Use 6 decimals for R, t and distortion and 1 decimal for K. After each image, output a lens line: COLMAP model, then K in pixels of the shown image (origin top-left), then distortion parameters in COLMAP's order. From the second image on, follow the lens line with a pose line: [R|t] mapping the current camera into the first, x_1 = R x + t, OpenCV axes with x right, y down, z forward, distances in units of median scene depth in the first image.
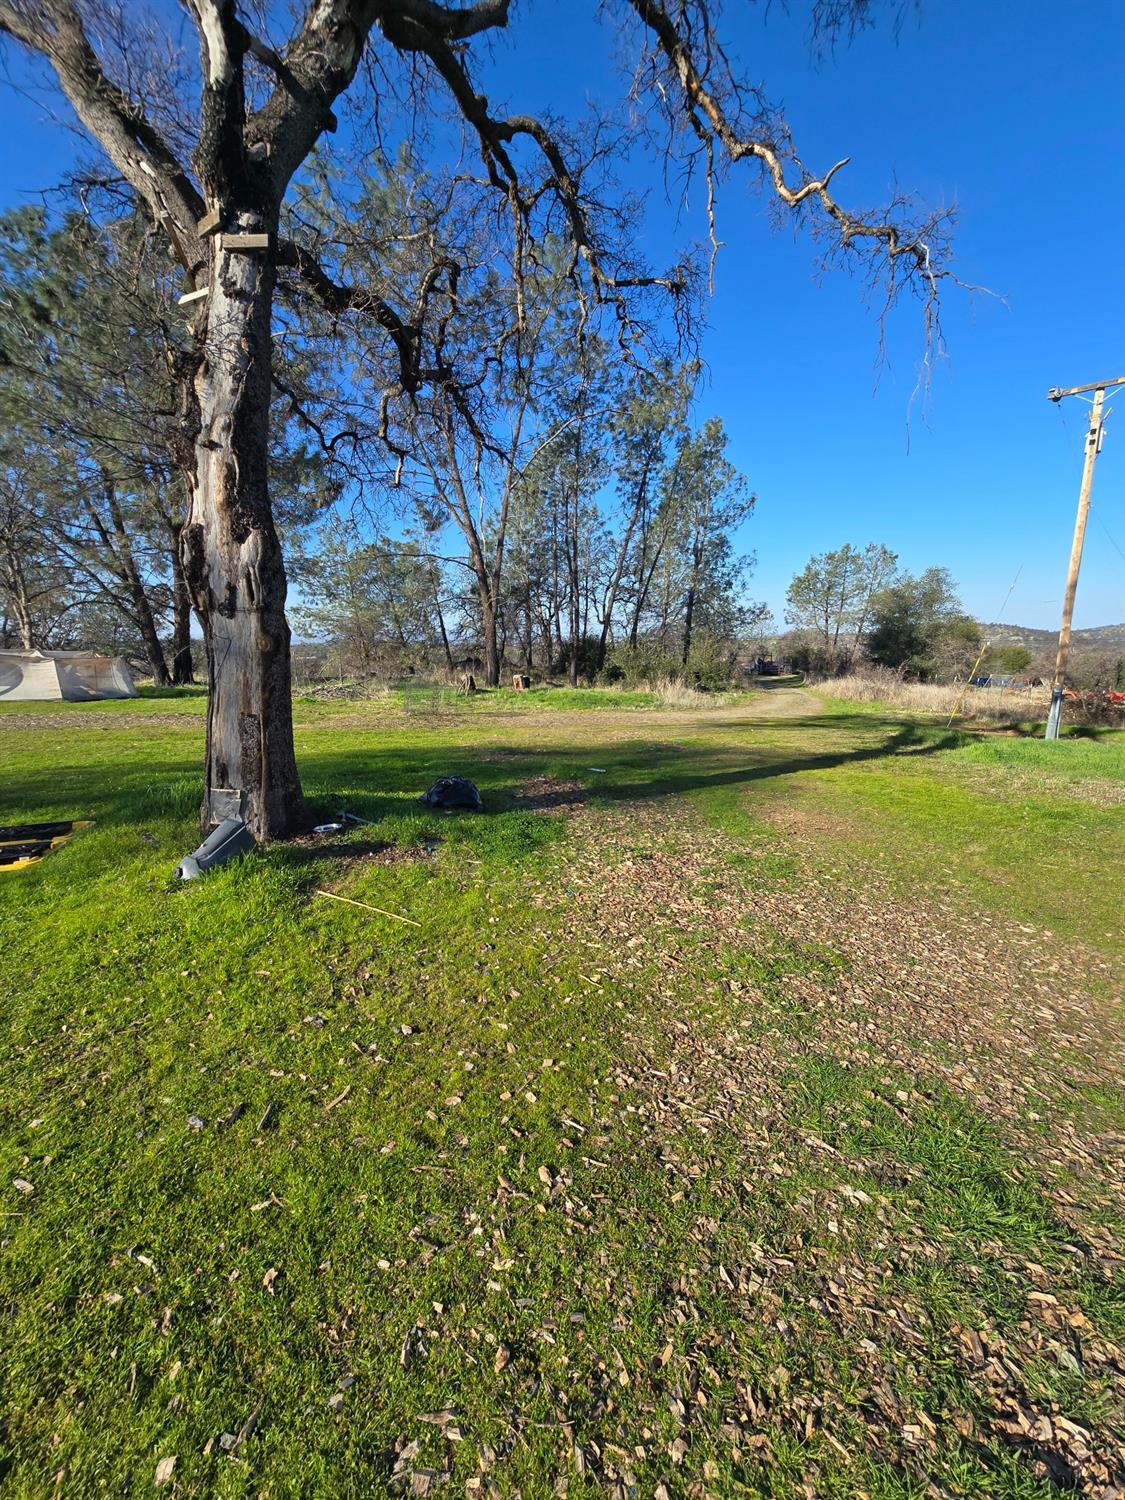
lens RADIAL K [[615.7, 0, 548.7], [0, 615.7, 745.0], [0, 0, 1]] dist [-0.003512, 0.000678]
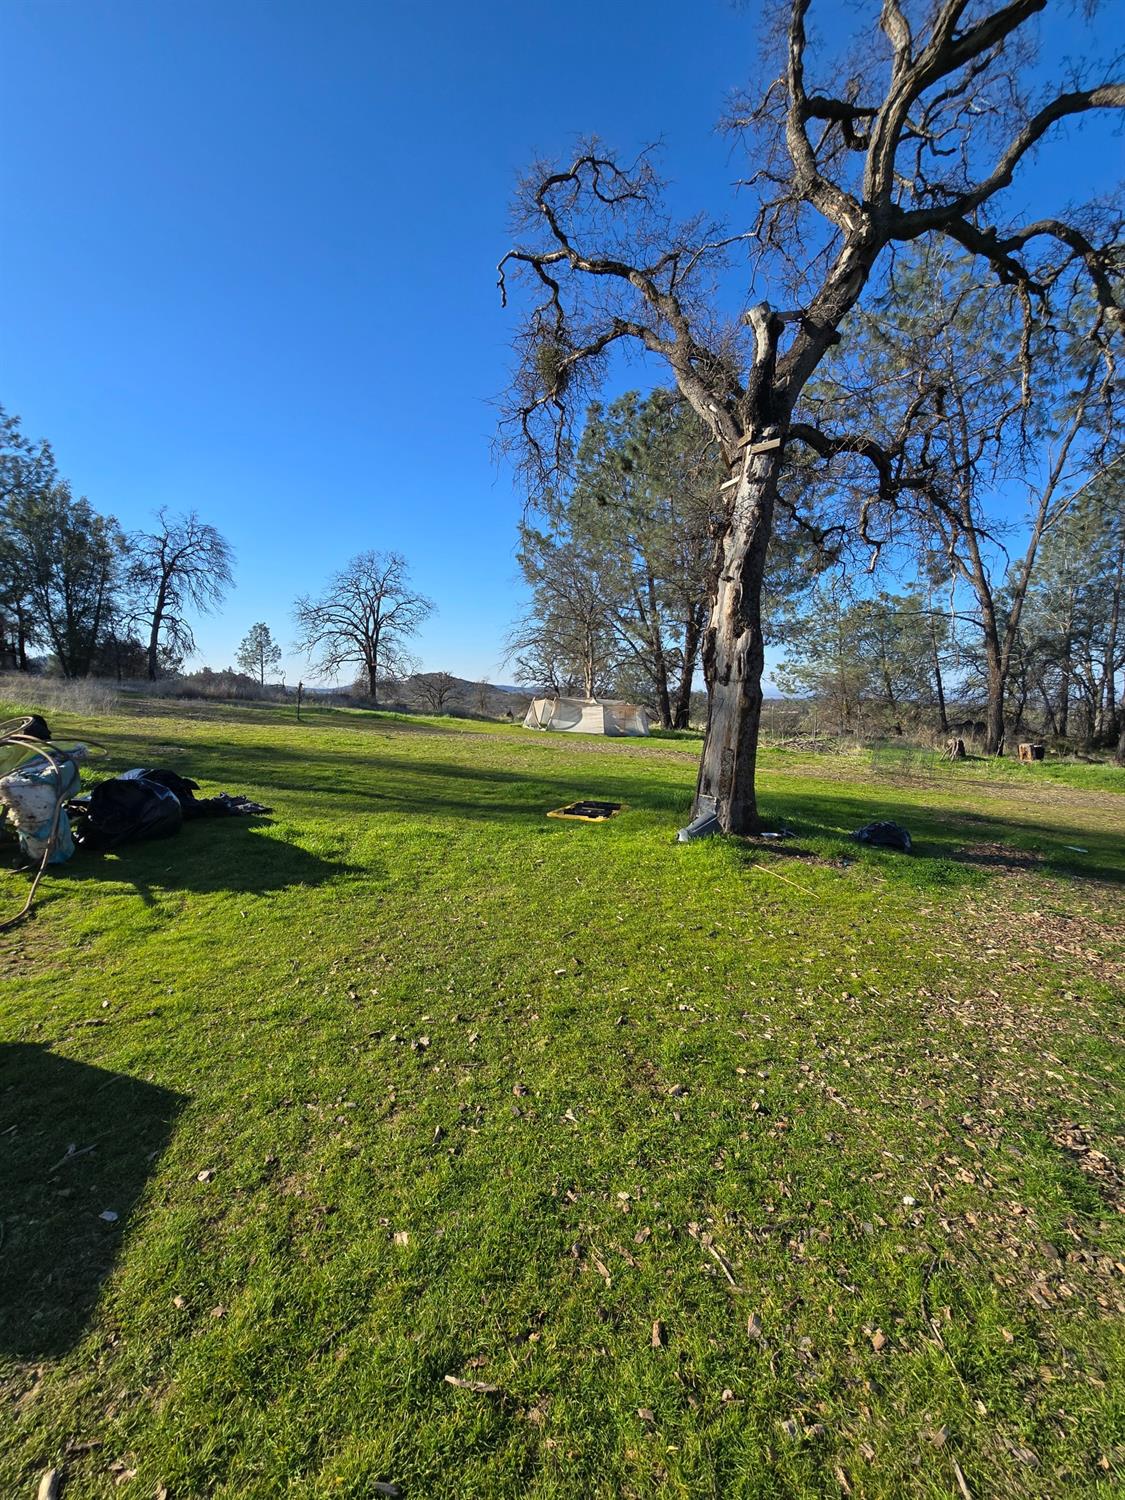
lens RADIAL K [[615.7, 0, 548.7], [0, 615.7, 745.0], [0, 0, 1]] dist [-0.003512, 0.000678]
pose [[0.736077, 0.080764, -0.672063, 0.118578], [-0.139276, 0.989683, -0.033609, 0.031557], [0.662415, 0.118341, 0.739731, -0.240492]]
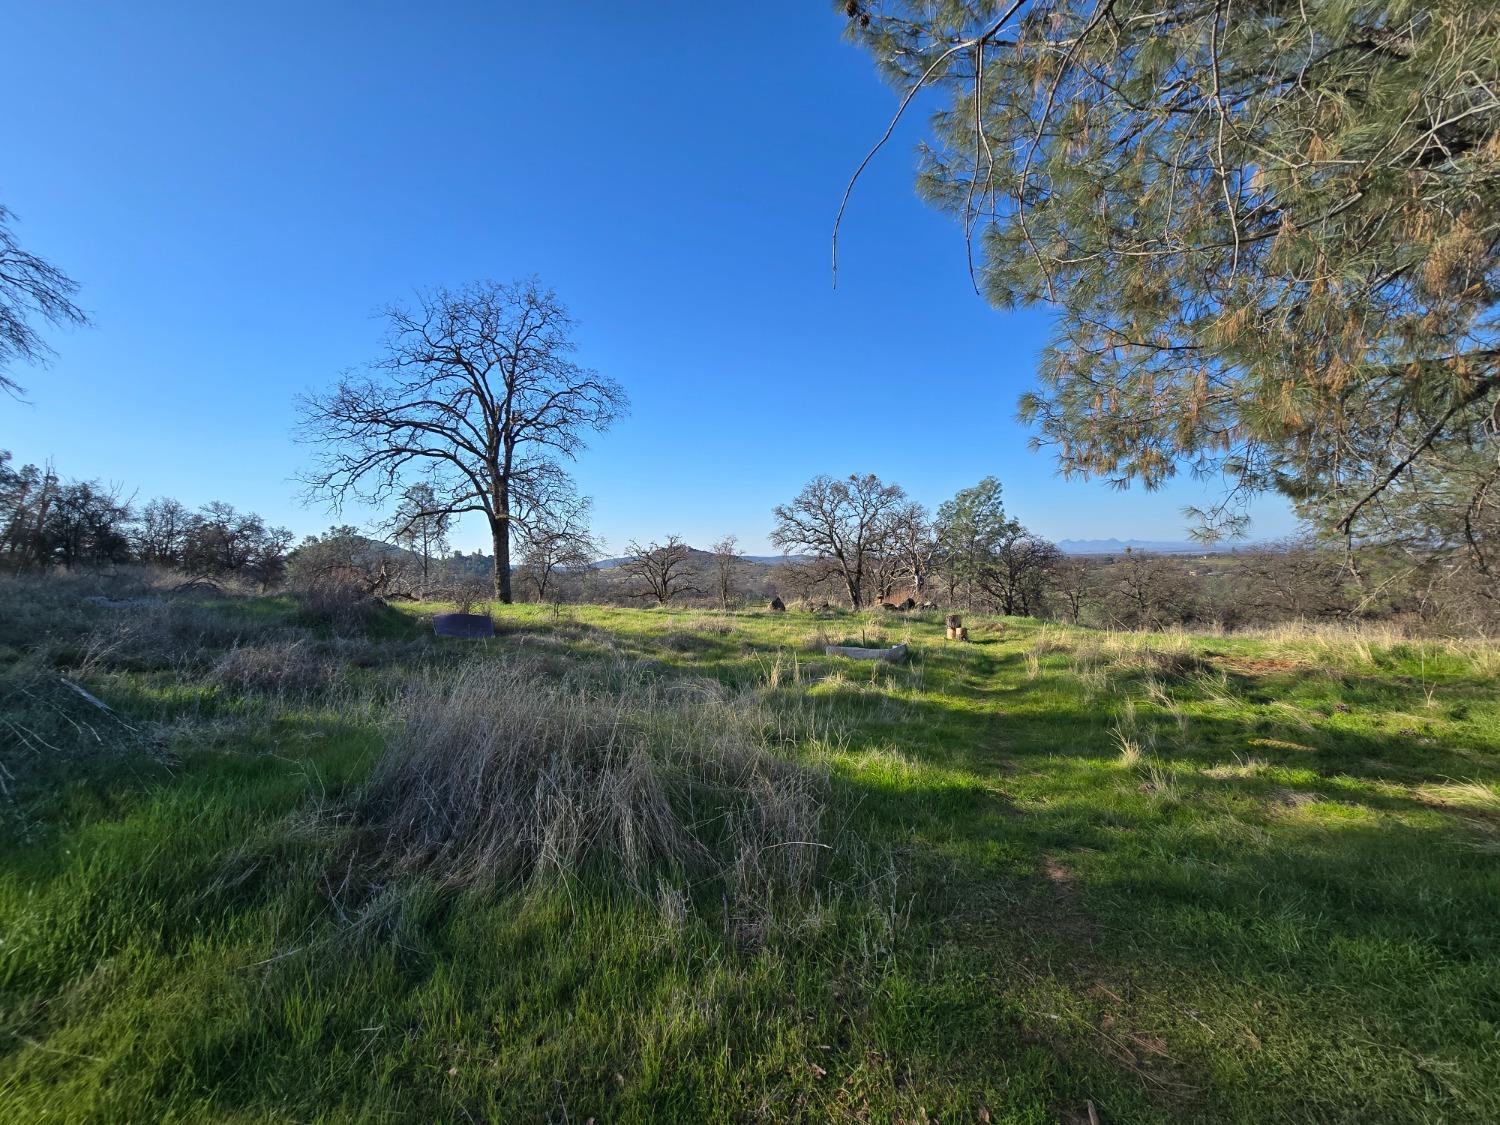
lens RADIAL K [[615.7, 0, 743.5], [0, 615.7, 579.9], [0, 0, 1]] dist [-0.003512, 0.000678]
pose [[0.679557, 0.014510, -0.733479, -2.561104], [-0.107785, 0.990929, -0.080258, -0.332958], [0.725661, 0.133598, 0.674957, 2.117196]]
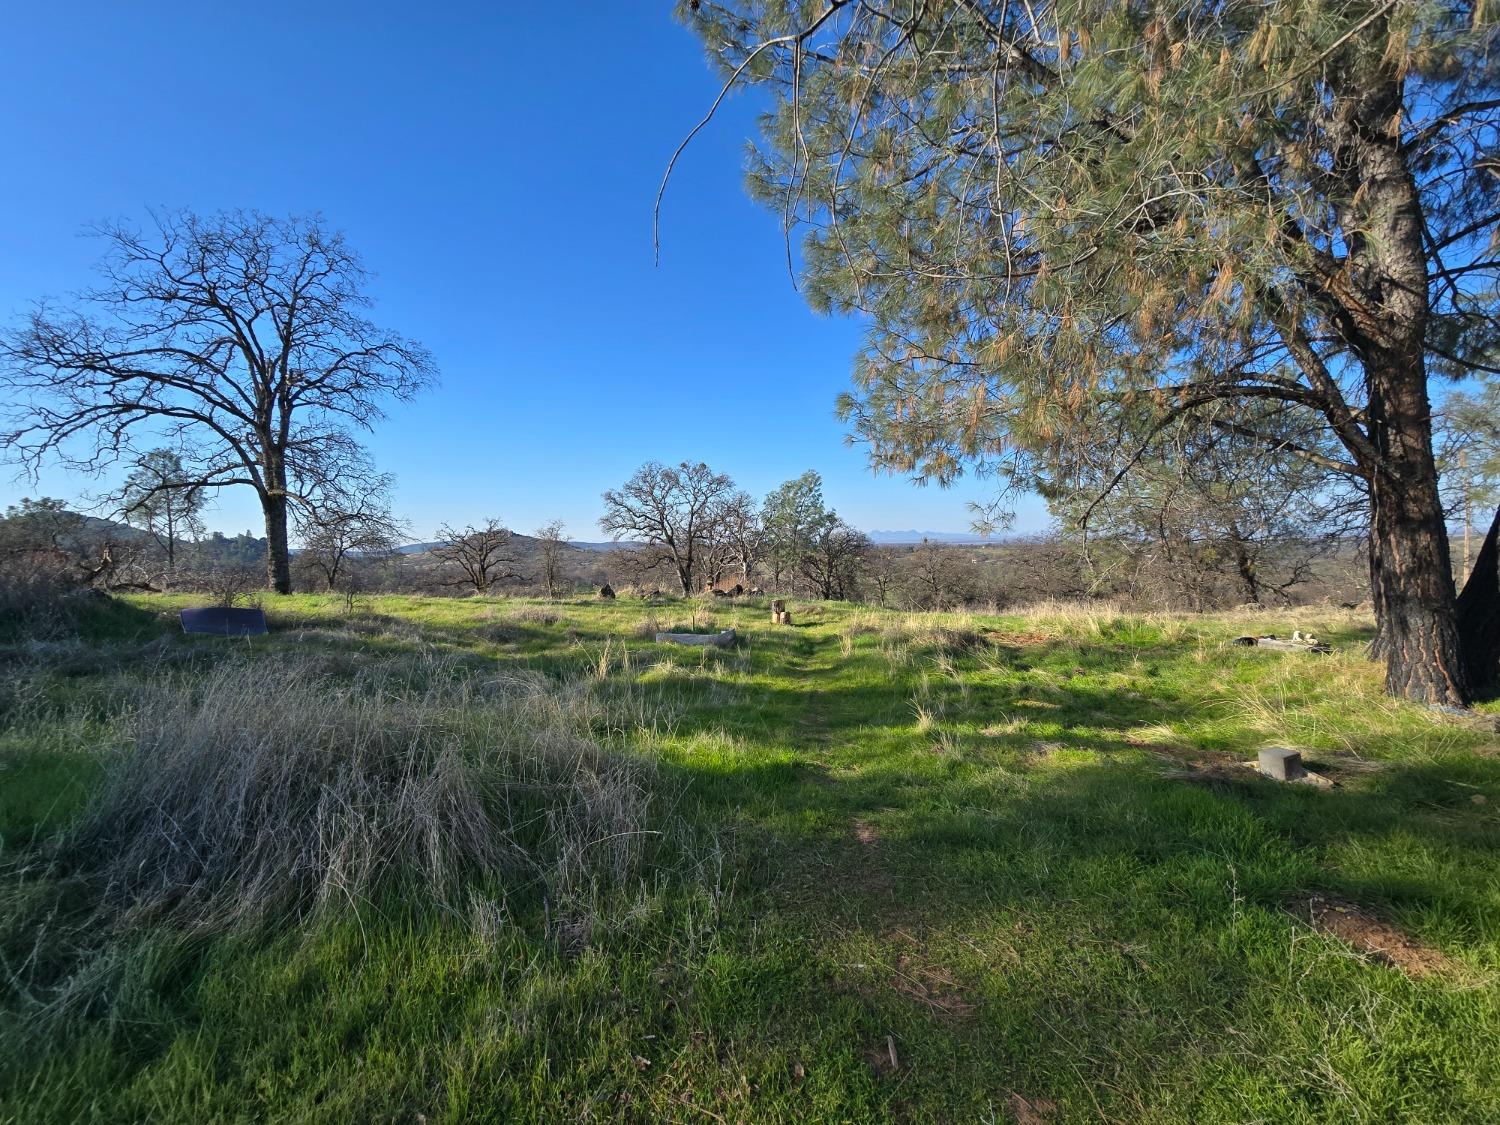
lens RADIAL K [[615.7, 0, 743.5], [0, 615.7, 579.9], [0, 0, 1]] dist [-0.003512, 0.000678]
pose [[0.851783, 0.025686, -0.523264, -2.561721], [-0.082175, 0.992985, -0.085023, -0.333695], [0.517410, 0.115420, 0.847918, 2.123421]]
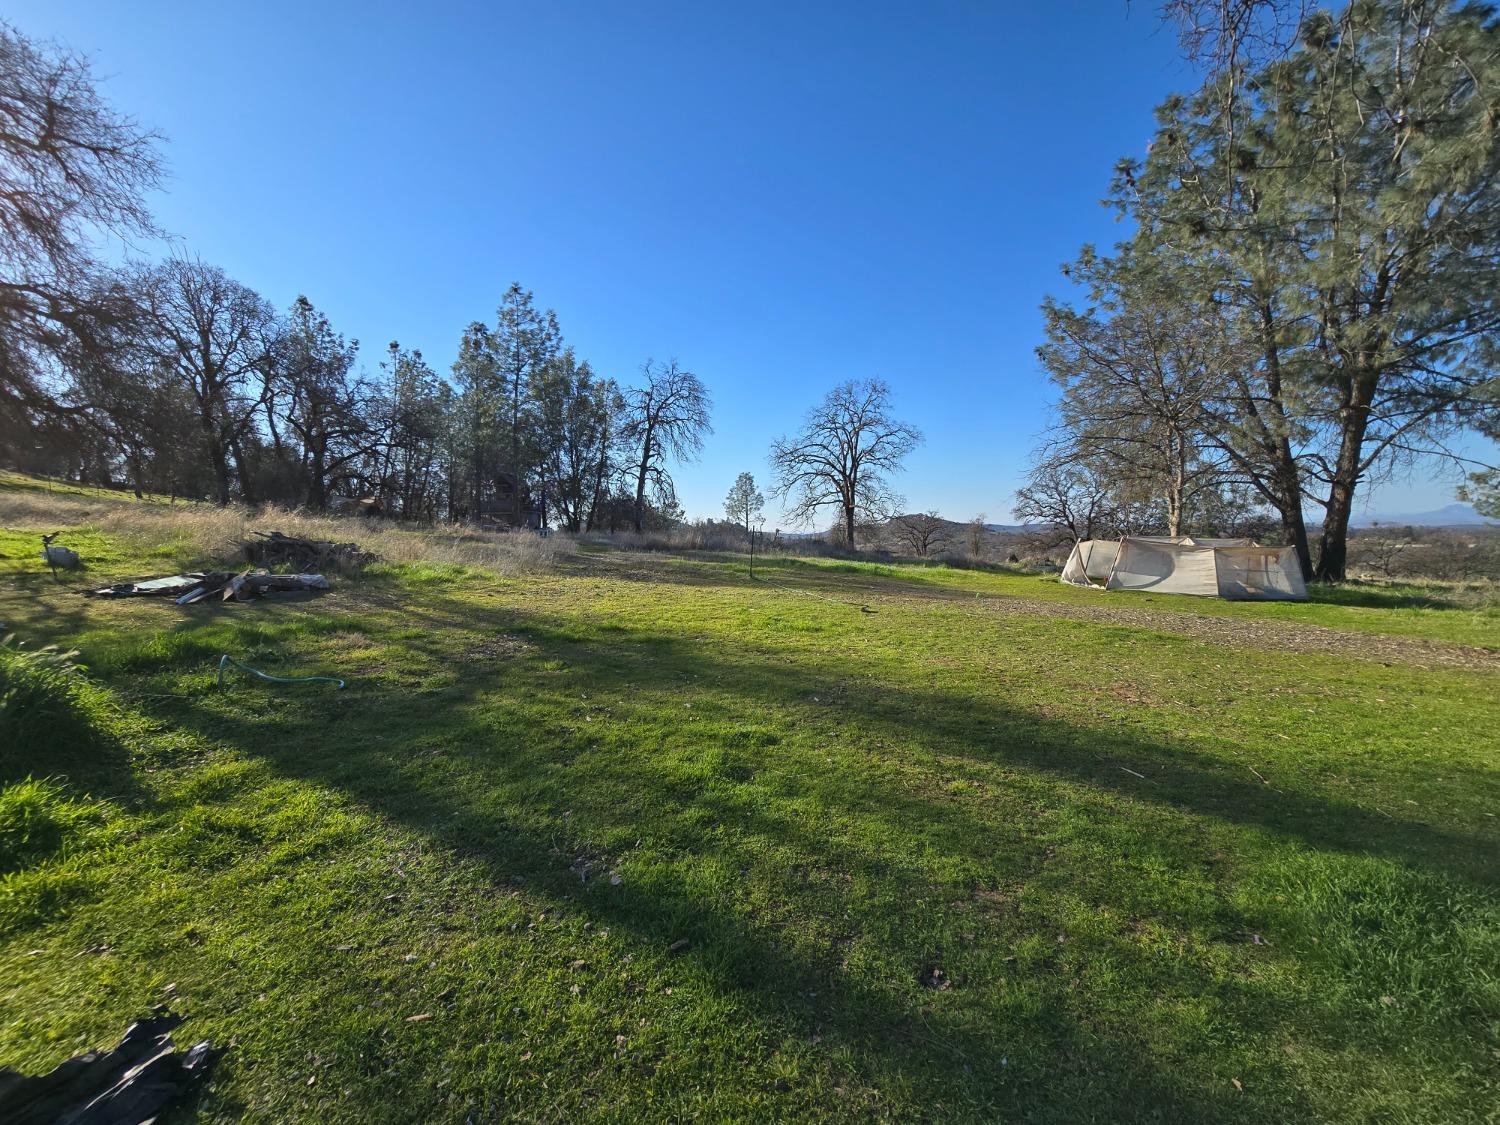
lens RADIAL K [[615.7, 0, 743.5], [0, 615.7, 579.9], [0, 0, 1]] dist [-0.003512, 0.000678]
pose [[0.366530, 0.073118, -0.927529, -0.567558], [-0.146961, 0.988942, 0.019885, -0.040472], [0.918726, 0.129022, 0.373223, 0.203578]]
